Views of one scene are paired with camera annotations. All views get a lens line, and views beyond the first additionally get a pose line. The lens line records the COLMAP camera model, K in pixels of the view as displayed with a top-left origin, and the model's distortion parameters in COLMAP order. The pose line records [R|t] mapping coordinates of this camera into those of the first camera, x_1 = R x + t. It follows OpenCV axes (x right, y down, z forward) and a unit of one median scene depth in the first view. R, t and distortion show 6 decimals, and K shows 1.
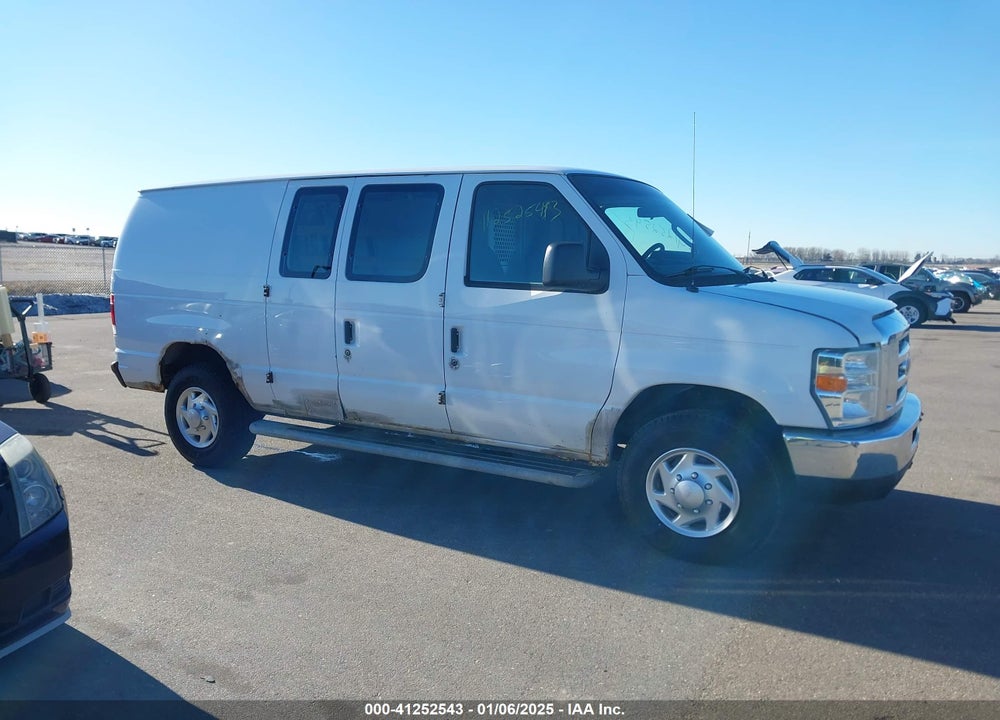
lens RADIAL K [[781.7, 0, 500.0], [0, 781.7, 360.0], [0, 0, 1]] dist [0.104479, -0.181486]
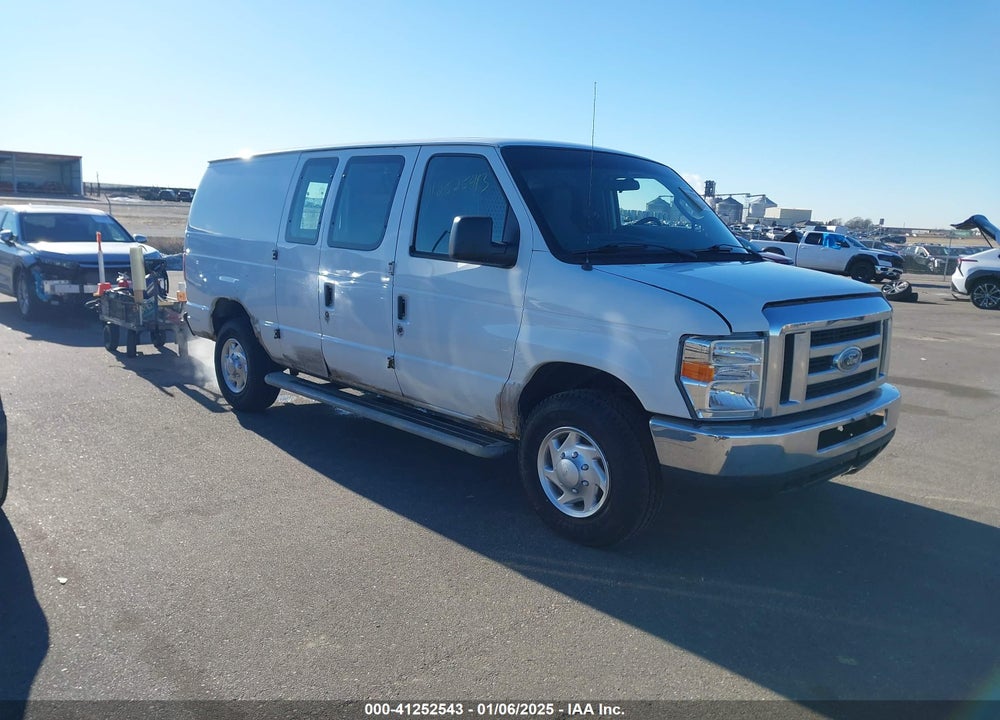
lens RADIAL K [[781.7, 0, 500.0], [0, 781.7, 360.0], [0, 0, 1]] dist [0.104479, -0.181486]
pose [[0.963353, 0.066122, -0.259958, 0.348552], [-0.055377, 0.997289, 0.048449, -0.013723], [0.262457, -0.032277, 0.964404, 0.021688]]
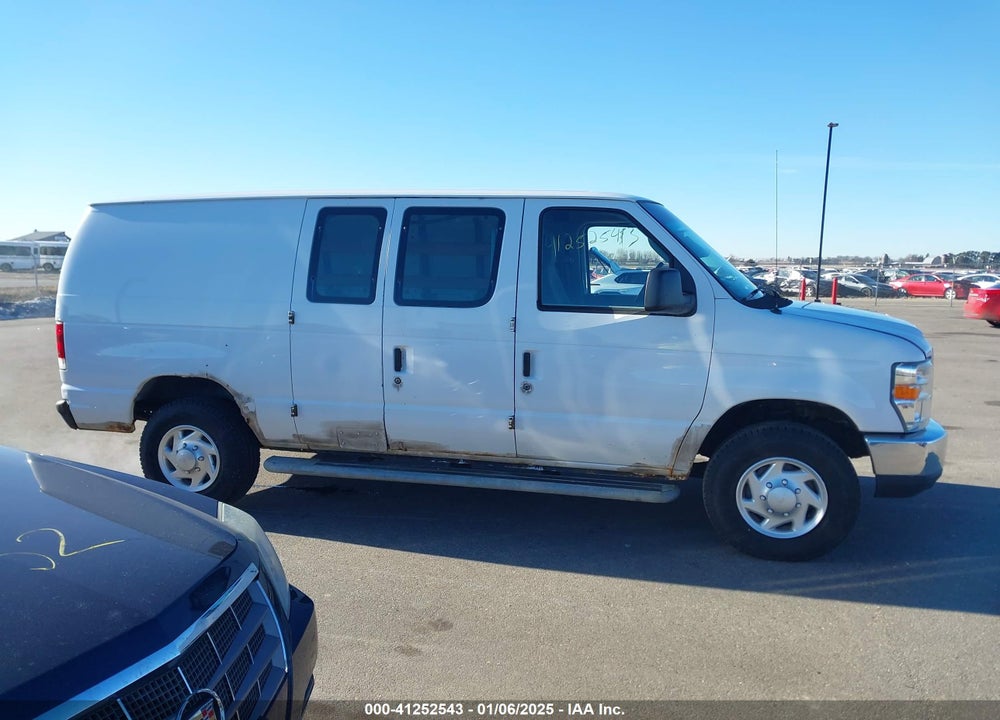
lens RADIAL K [[789.2, 0, 503.4], [0, 789.2, 347.2], [0, 0, 1]] dist [0.059527, -0.090840]
pose [[0.958991, -0.034902, 0.281279, -0.371242], [0.039748, 0.999143, -0.011537, -0.037164], [-0.280636, 0.022244, 0.959557, 0.039939]]
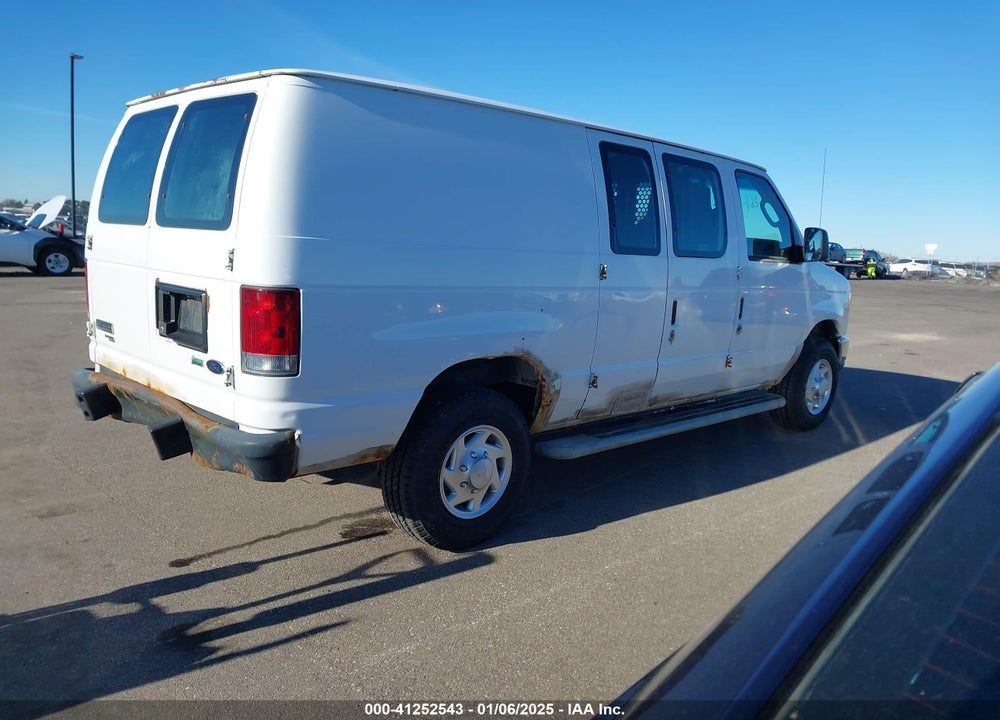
lens RADIAL K [[789.2, 0, 503.4], [0, 789.2, 347.2], [0, 0, 1]] dist [0.059527, -0.090840]
pose [[0.260841, -0.135290, 0.955855, -1.257715], [0.076670, 0.989907, 0.119188, -0.132629], [-0.962333, 0.042196, 0.268581, 1.027504]]
